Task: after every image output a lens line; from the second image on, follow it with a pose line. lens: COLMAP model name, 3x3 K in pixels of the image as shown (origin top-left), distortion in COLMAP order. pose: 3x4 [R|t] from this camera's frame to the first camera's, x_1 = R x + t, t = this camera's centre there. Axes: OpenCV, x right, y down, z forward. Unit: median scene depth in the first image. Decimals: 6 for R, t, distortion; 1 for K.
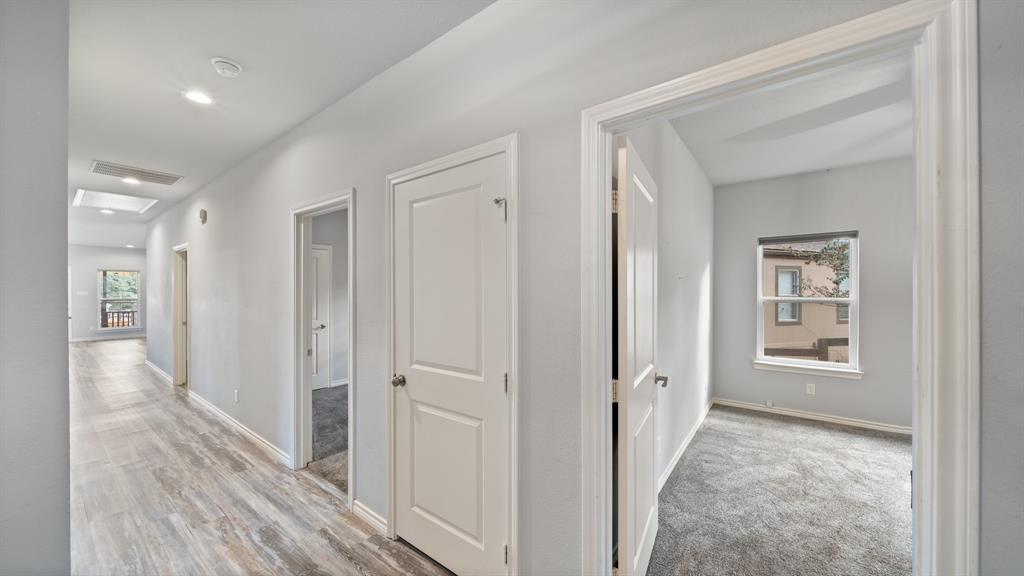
lens RADIAL K [[351.4, 0, 511.3], [0, 351.4, 290.7], [0, 0, 1]] dist [-0.008216, 0.000011]
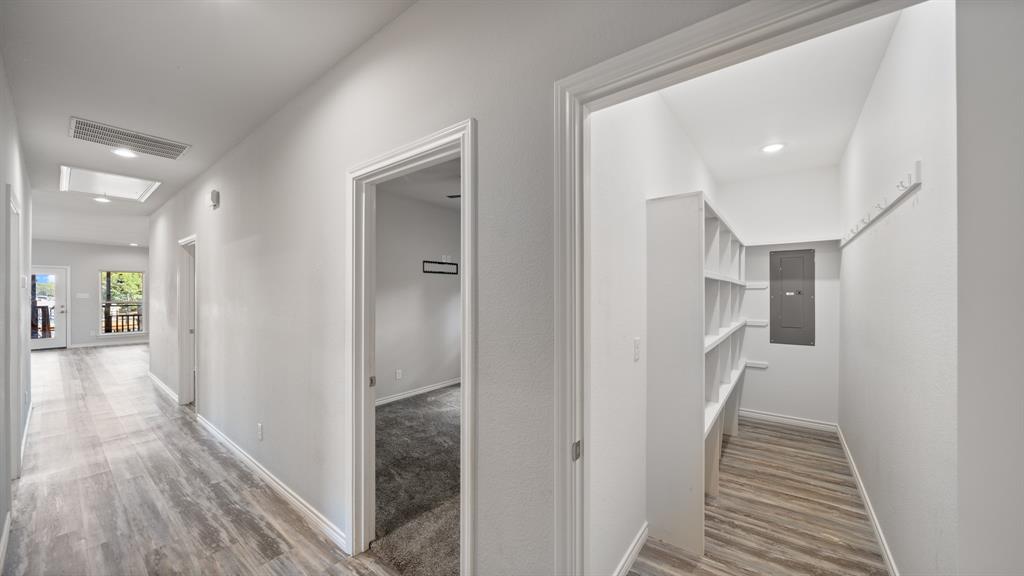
lens RADIAL K [[351.4, 0, 511.3], [0, 351.4, 290.7], [0, 0, 1]] dist [-0.008216, 0.000011]
pose [[0.999933, -0.001734, -0.011479, -0.273155], [0.001680, 0.999987, -0.004746, 0.002140], [0.011487, 0.004726, 0.999923, 0.291332]]
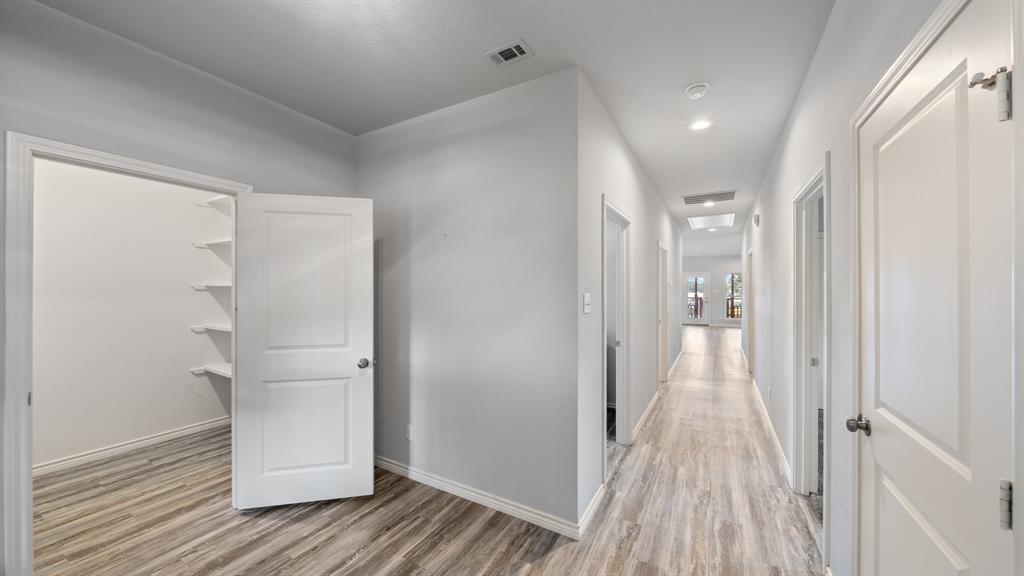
lens RADIAL K [[355.9, 0, 524.1], [0, 355.9, 289.2], [0, 0, 1]] dist [-0.009118, -0.000045]
pose [[0.143939, -0.000782, -0.989586, 0.149446], [-0.000257, 1.000000, -0.000828, 0.001725], [0.989586, 0.000374, 0.143939, 0.177185]]
